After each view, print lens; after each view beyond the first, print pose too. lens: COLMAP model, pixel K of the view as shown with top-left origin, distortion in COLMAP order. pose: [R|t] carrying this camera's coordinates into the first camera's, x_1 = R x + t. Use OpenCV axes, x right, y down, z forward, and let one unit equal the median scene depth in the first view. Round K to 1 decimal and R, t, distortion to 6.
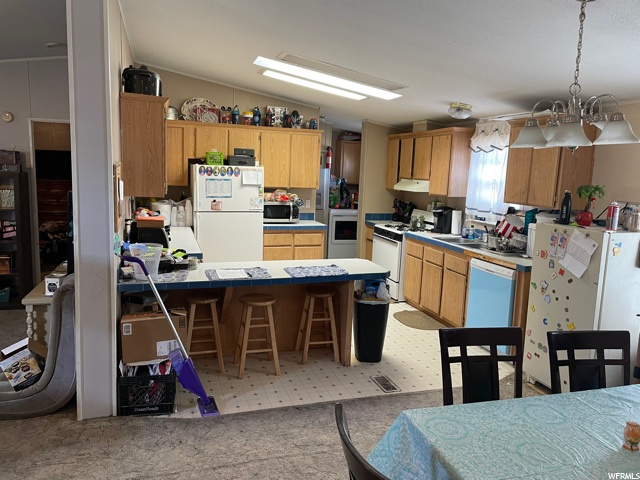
lens RADIAL K [[479.1, 0, 314.9], [0, 479.1, 236.0], [0, 0, 1]] dist [0.079672, -0.096691]
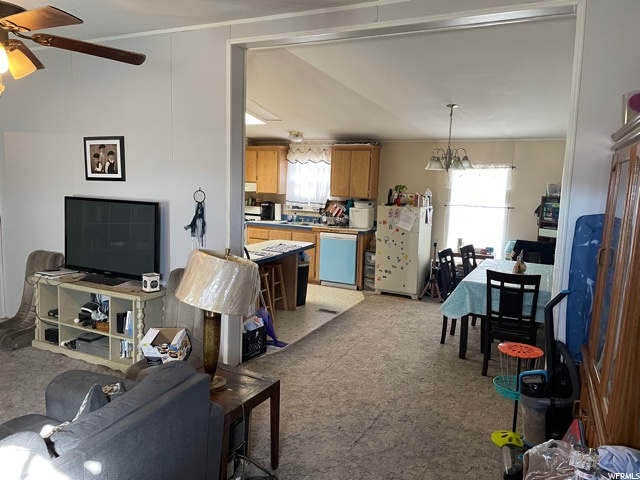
lens RADIAL K [[479.1, 0, 310.1], [0, 479.1, 232.1], [0, 0, 1]] dist [0.079672, -0.096691]
pose [[0.693757, -0.098528, 0.713438, -0.692354], [0.097455, 0.994330, 0.042553, -0.020950], [-0.713586, 0.040006, 0.699425, -0.059461]]
